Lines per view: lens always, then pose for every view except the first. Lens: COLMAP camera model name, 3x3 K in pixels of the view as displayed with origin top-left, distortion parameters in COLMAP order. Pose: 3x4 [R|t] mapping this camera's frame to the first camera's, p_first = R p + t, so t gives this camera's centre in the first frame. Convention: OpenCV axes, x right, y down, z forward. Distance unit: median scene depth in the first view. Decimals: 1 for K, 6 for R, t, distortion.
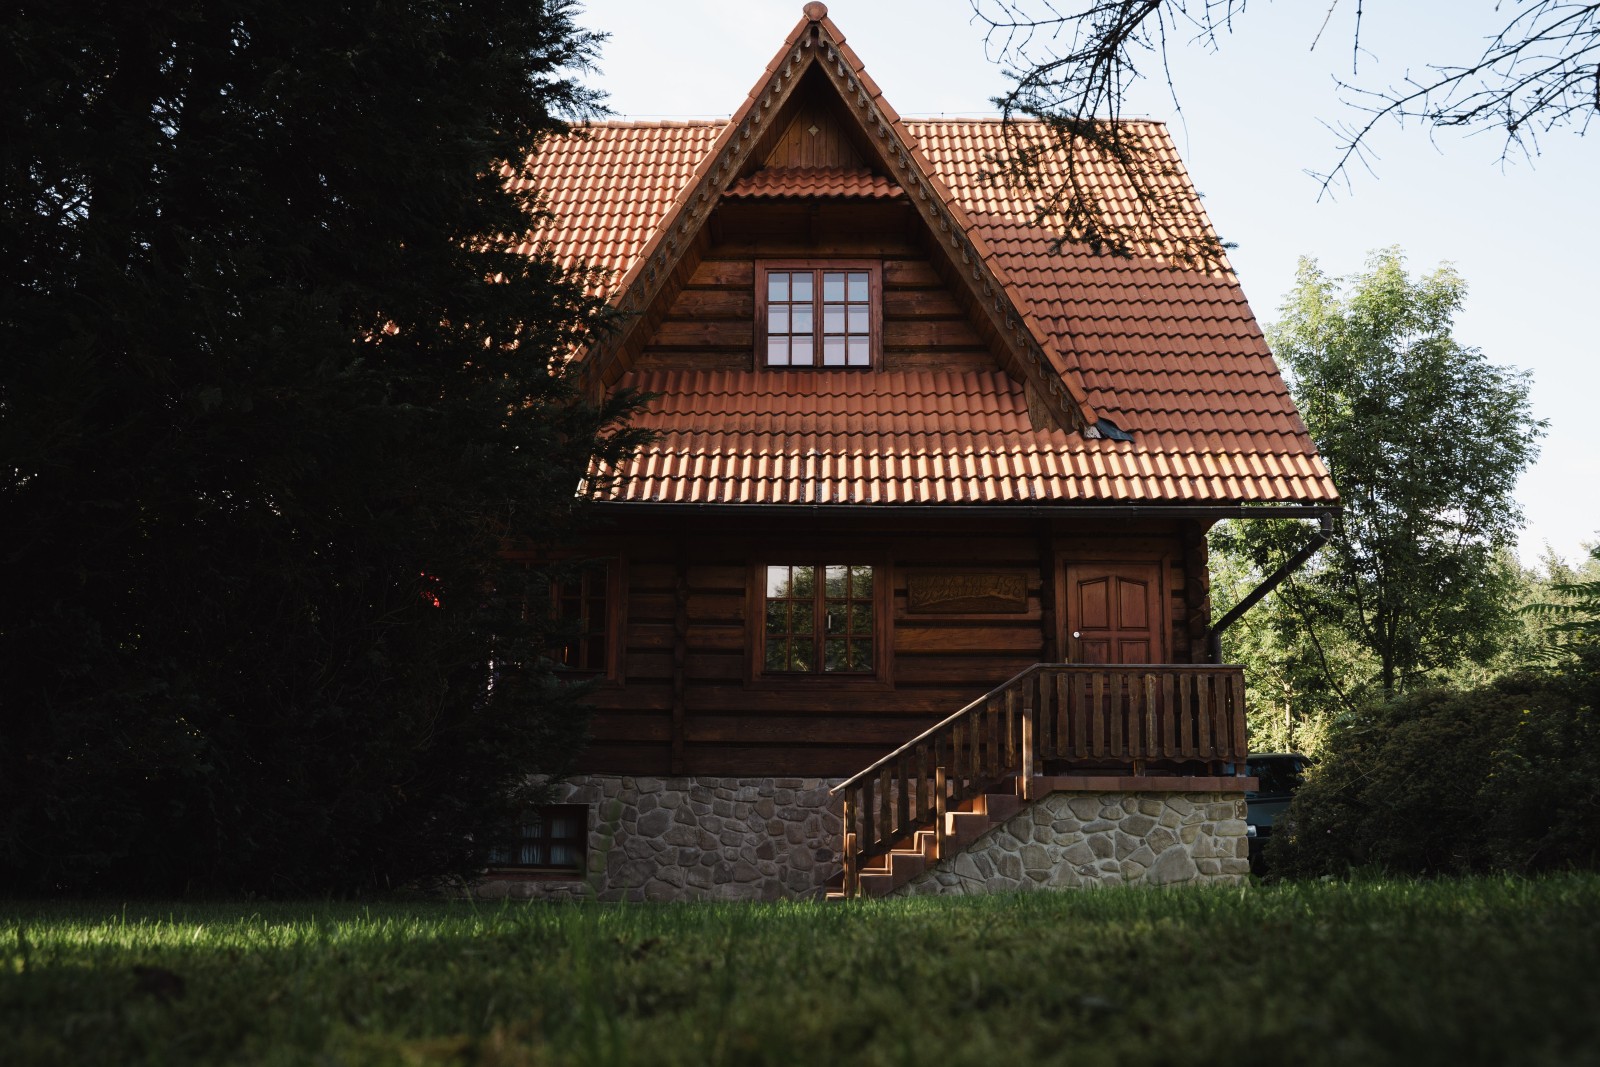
lens RADIAL K [[1328.5, 0, 800.0], [0, 1328.5, 533.5], [0, 0, 1]] dist [-0.086270, -0.000384]
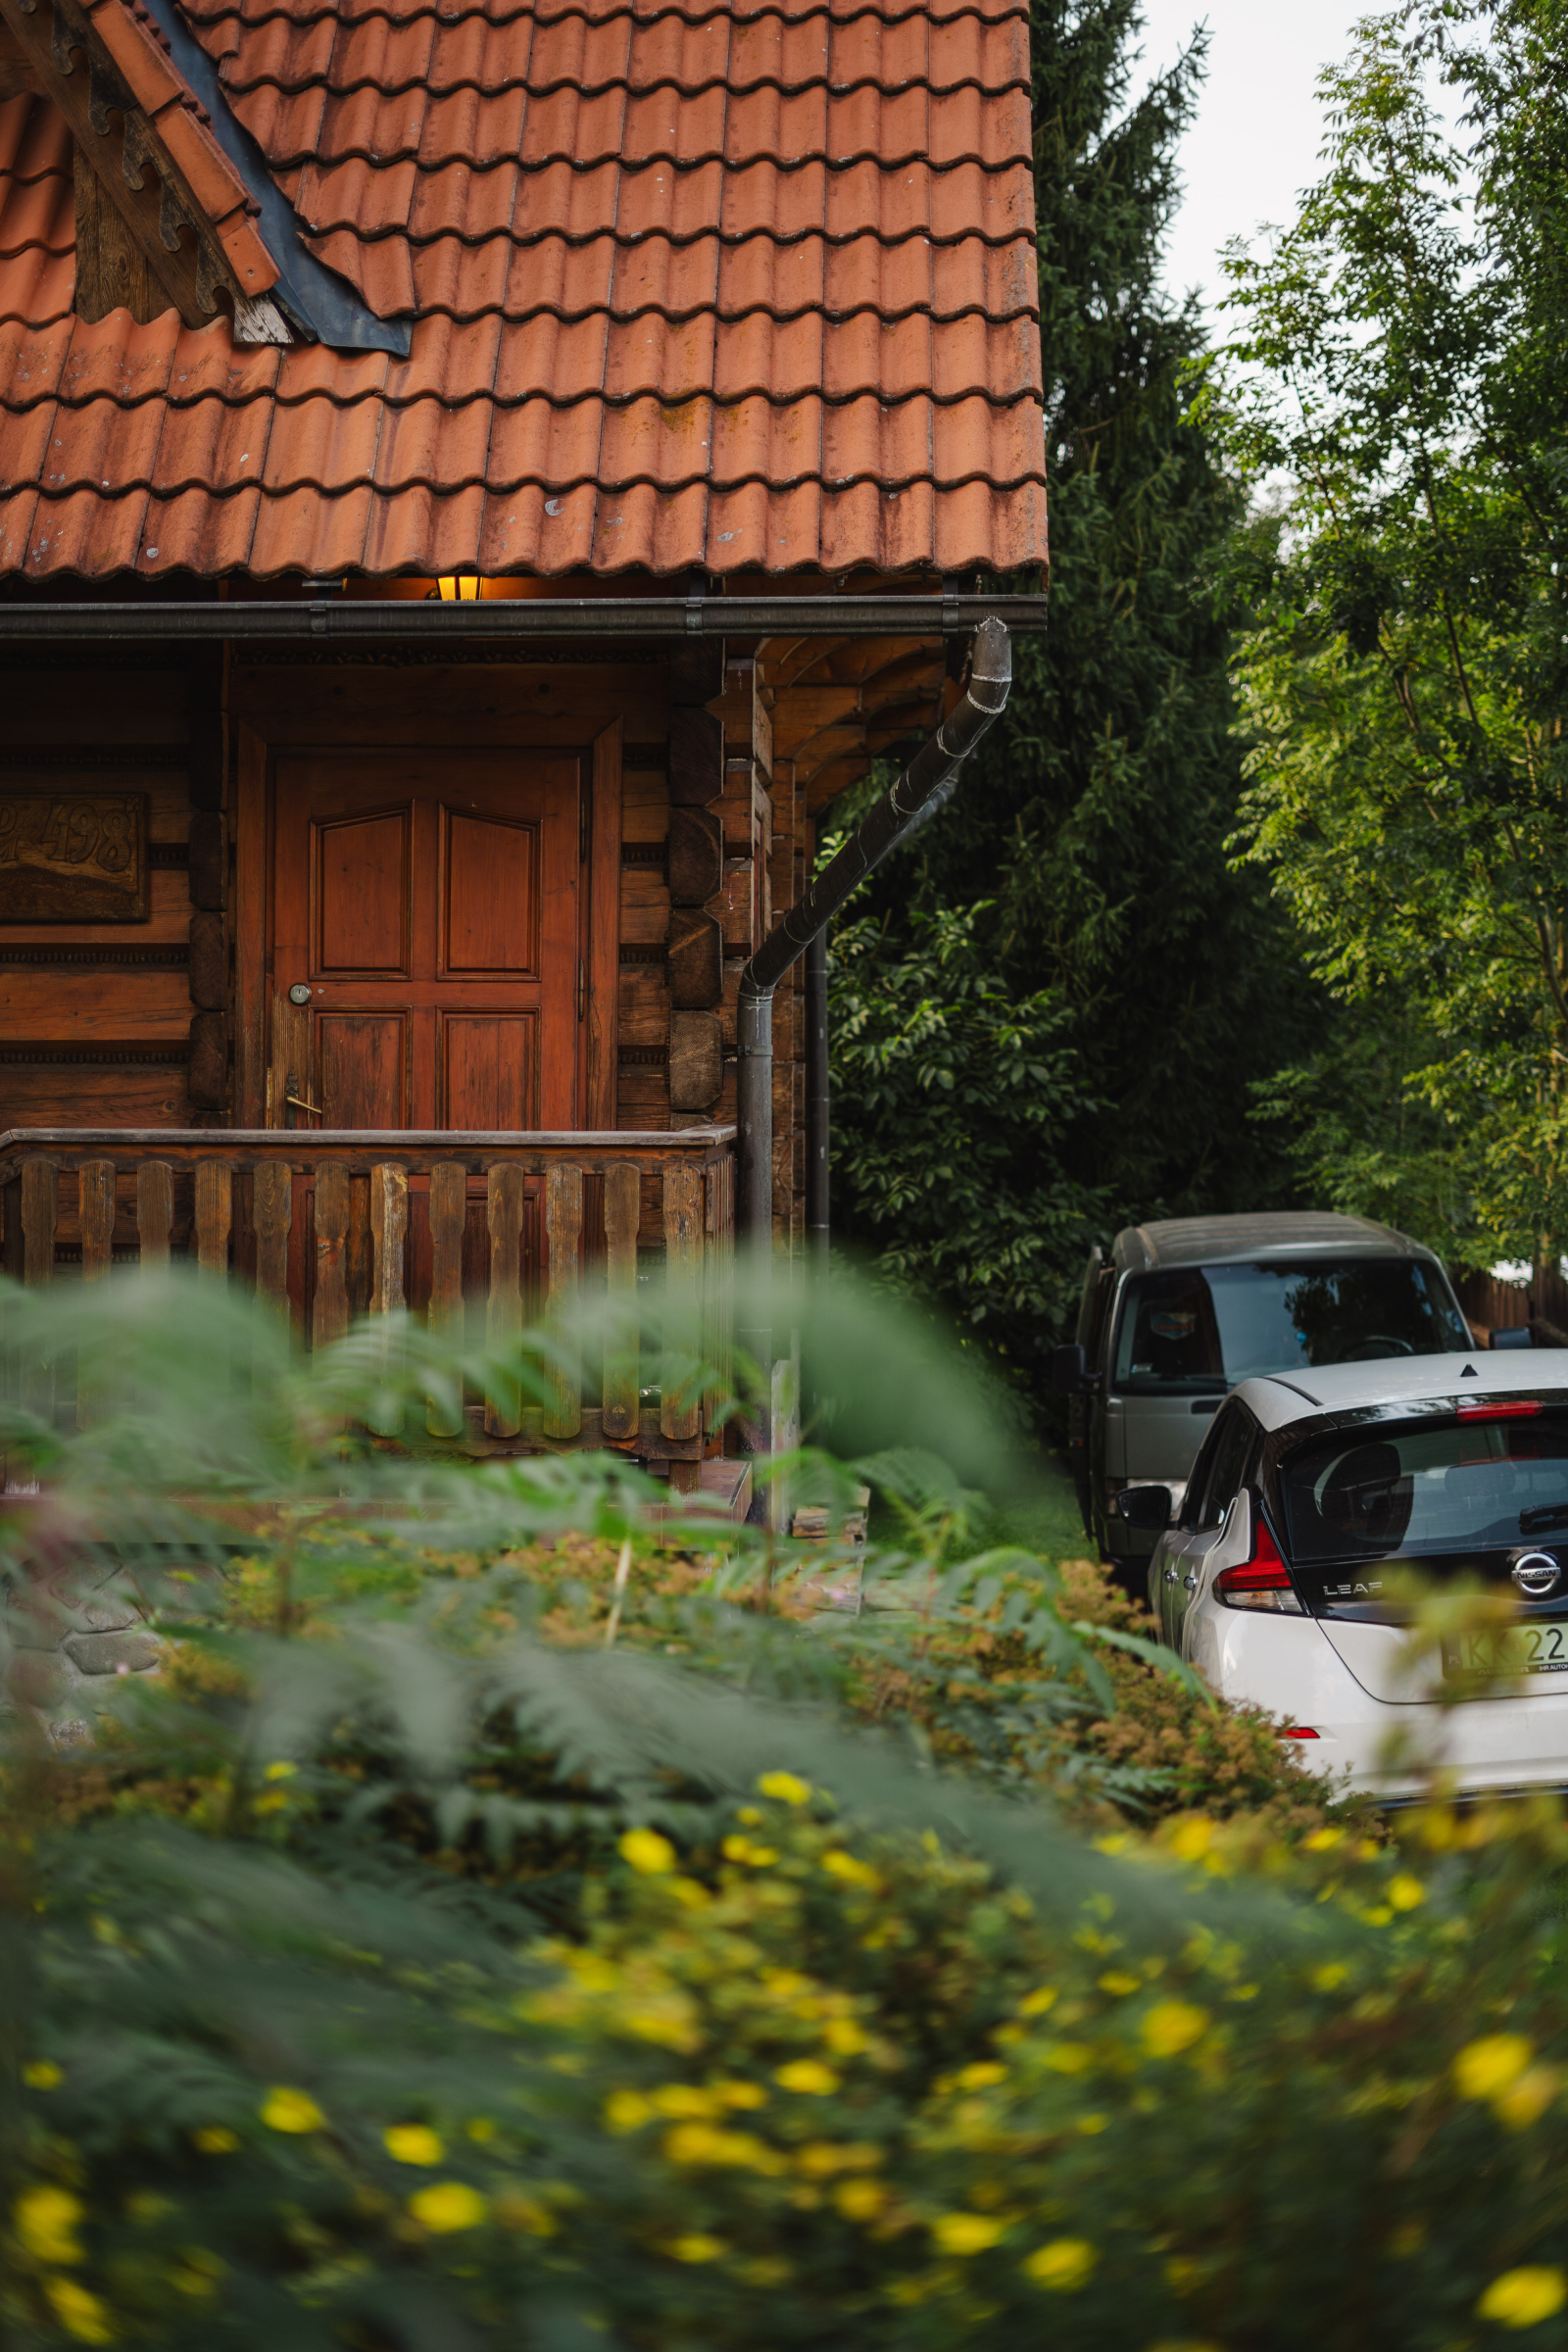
lens RADIAL K [[3443.6, 0, 829.2], [0, 3443.6, 1175.3], [0, 0, 1]] dist [-0.026128, 0.029705]
pose [[0.999830, -0.003108, -0.018197, 0.346388], [0.007037, 0.975469, 0.220024, -0.056982], [0.017067, -0.220115, 0.975325, 0.217041]]
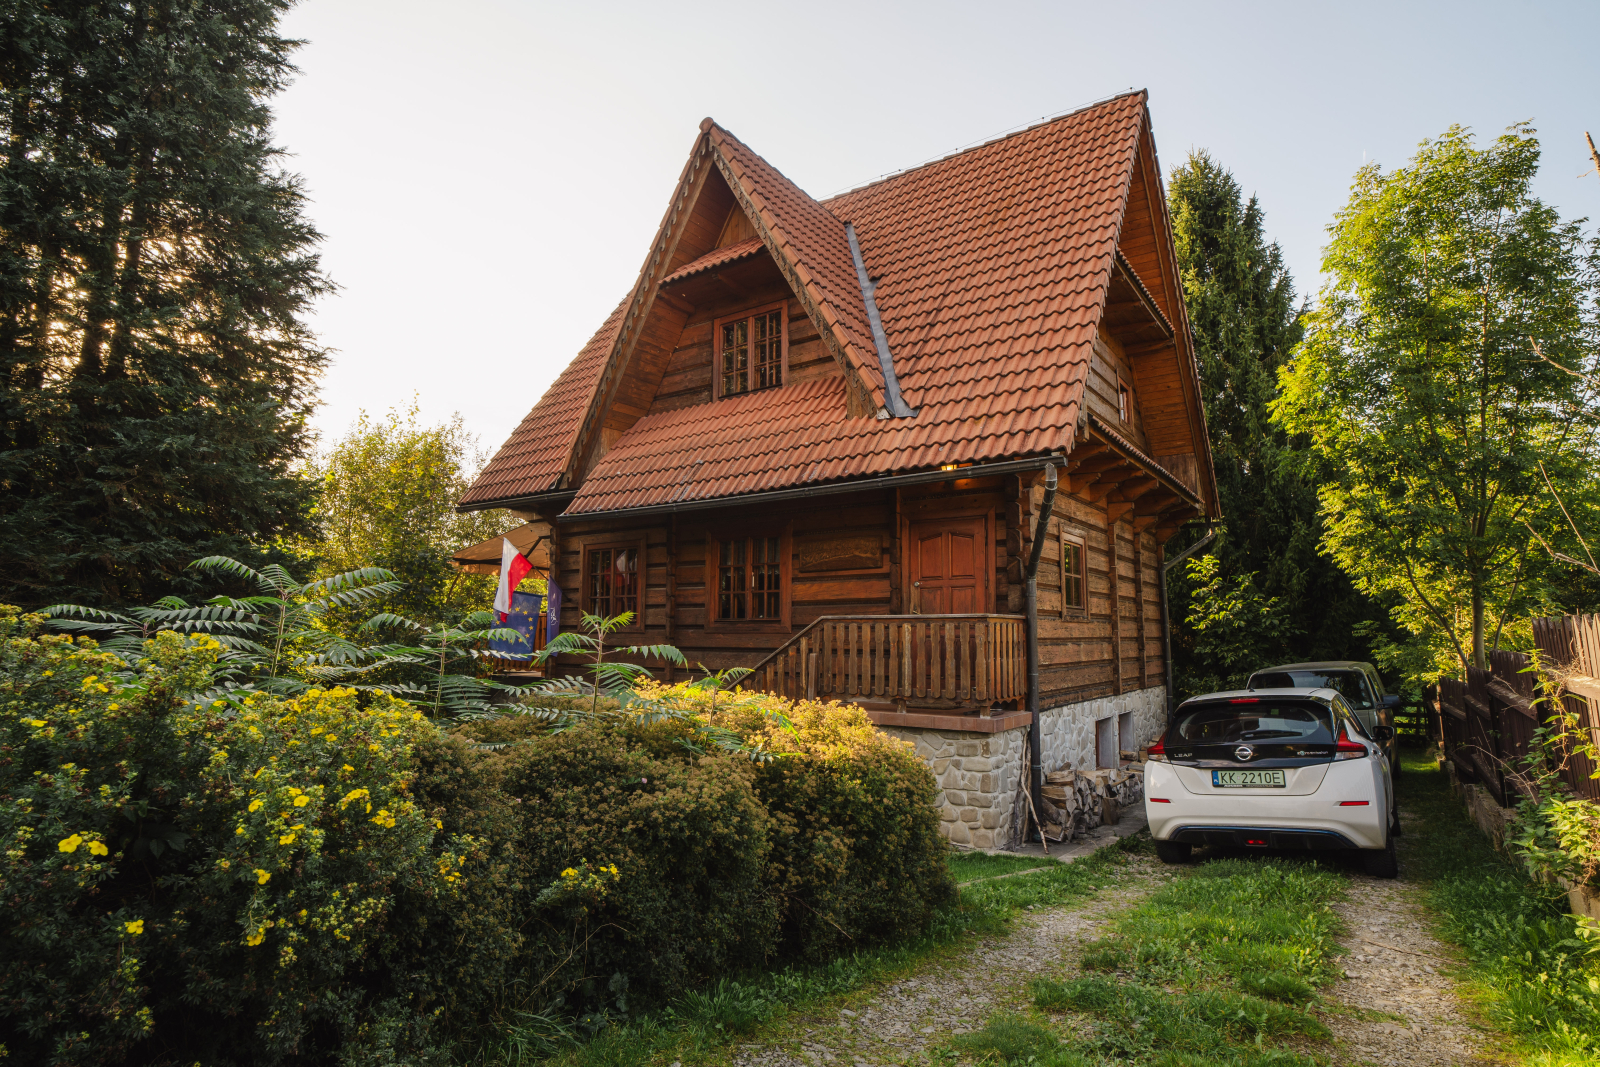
lens RADIAL K [[848.1, 0, 787.5], [0, 848.1, 537.9], [0, 0, 1]] dist [-0.054606, 0.029887]
pose [[0.820317, -0.071772, -0.567388, 0.547719], [0.109212, 0.993496, 0.032223, -0.001388], [0.561385, -0.088399, 0.822820, 0.317698]]
